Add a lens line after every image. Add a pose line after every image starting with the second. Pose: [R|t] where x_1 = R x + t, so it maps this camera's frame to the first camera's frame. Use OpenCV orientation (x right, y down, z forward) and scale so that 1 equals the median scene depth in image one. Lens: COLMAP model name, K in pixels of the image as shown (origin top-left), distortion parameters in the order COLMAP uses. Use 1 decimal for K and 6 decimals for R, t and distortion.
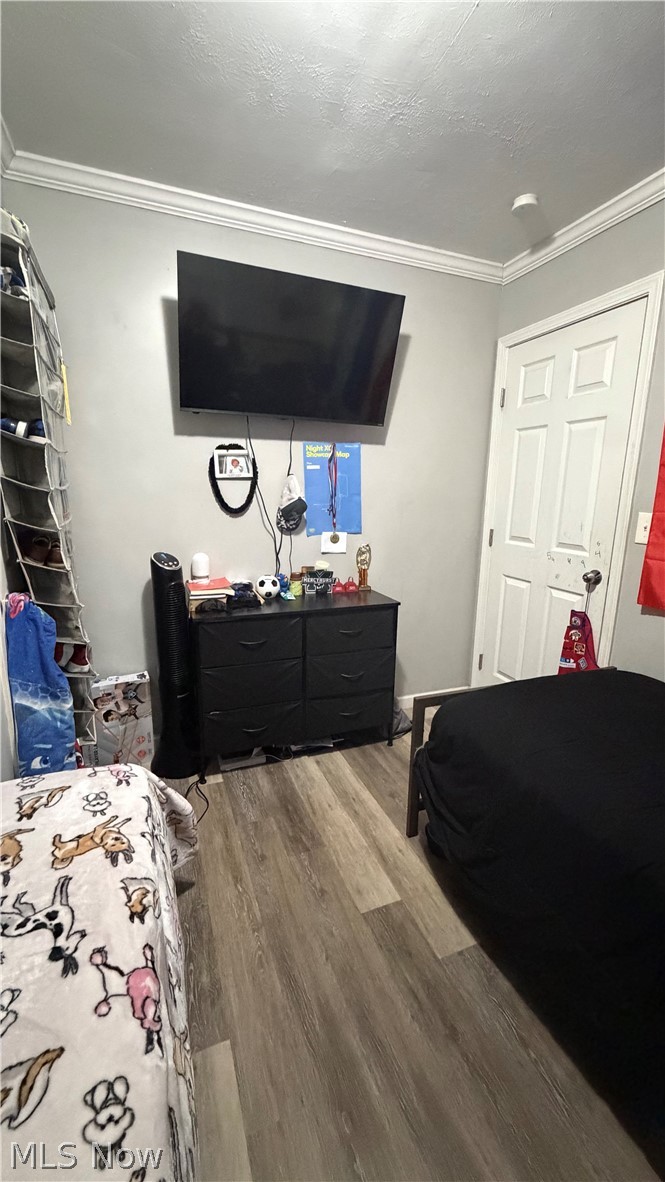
lens RADIAL K [[469.8, 0, 328.3], [0, 469.8, 593.0], [0, 0, 1]] dist [0.002171, -0.000123]
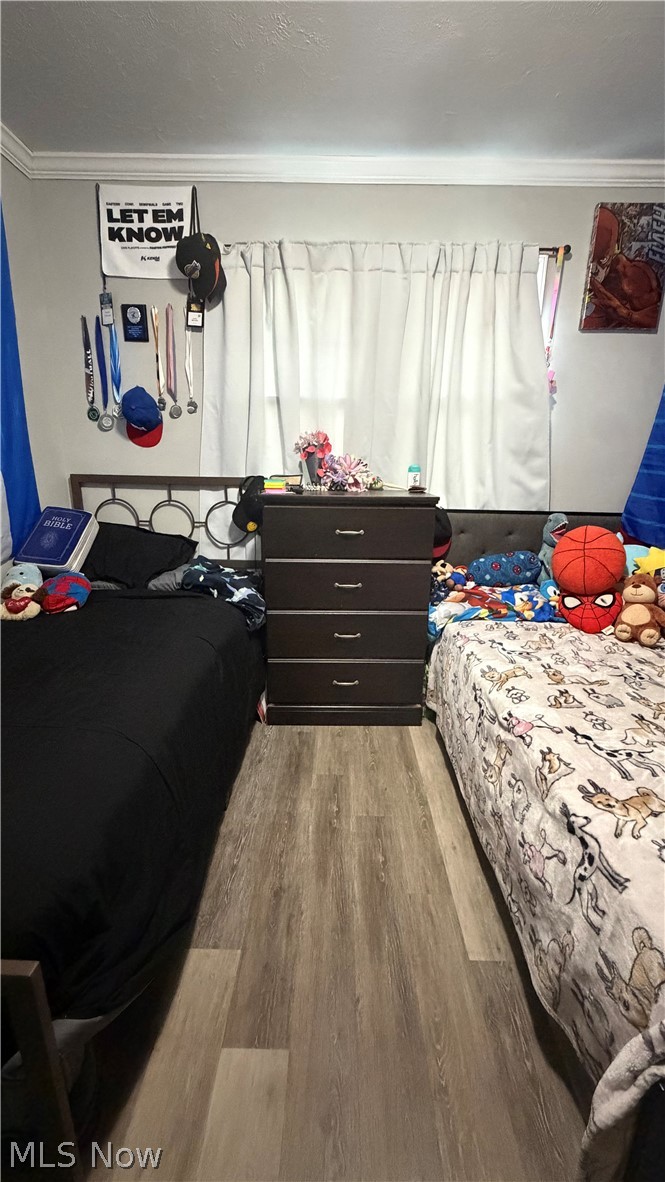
lens RADIAL K [[469.8, 0, 330.3], [0, 469.8, 589.3], [0, 0, 1]] dist [0.002171, -0.000123]
pose [[-0.924737, -0.135175, 0.355793, -0.206838], [0.047856, 0.886093, 0.461031, -0.339387], [-0.377586, 0.443359, -0.812934, 1.811528]]
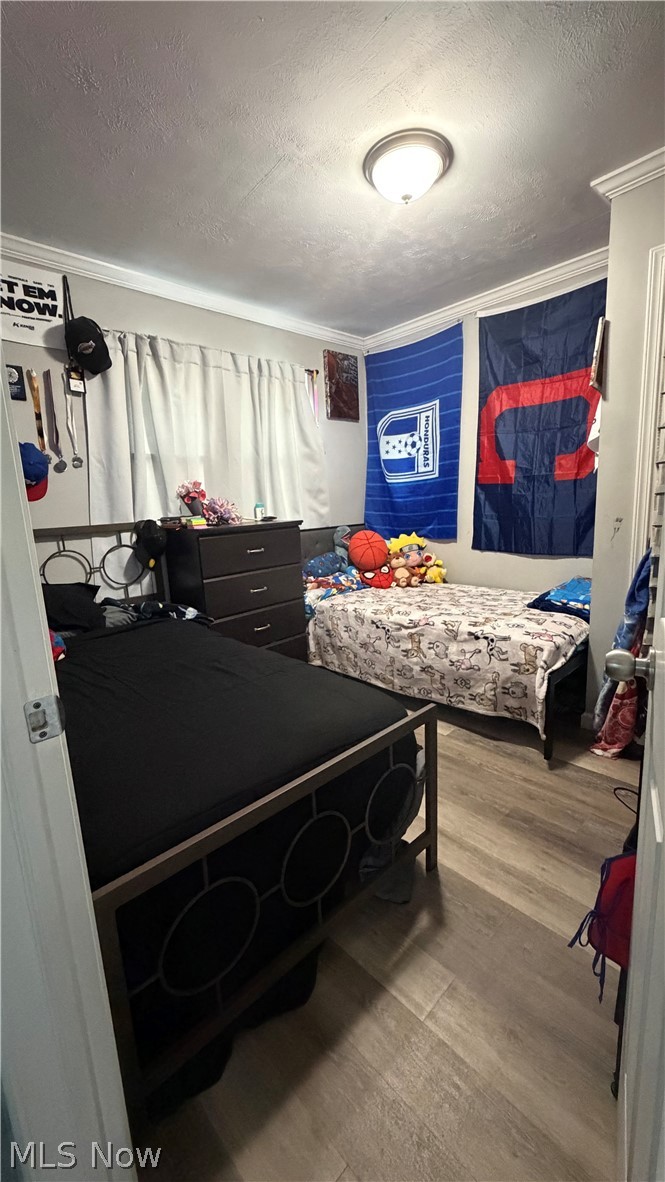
lens RADIAL K [[469.8, 0, 331.2], [0, 469.8, 591.5], [0, 0, 1]] dist [0.002171, -0.000123]
pose [[-0.924113, 0.099849, -0.368844, 1.101293], [-0.050158, 0.925209, 0.376128, -0.469553], [0.378814, 0.366085, -0.849989, 2.656464]]
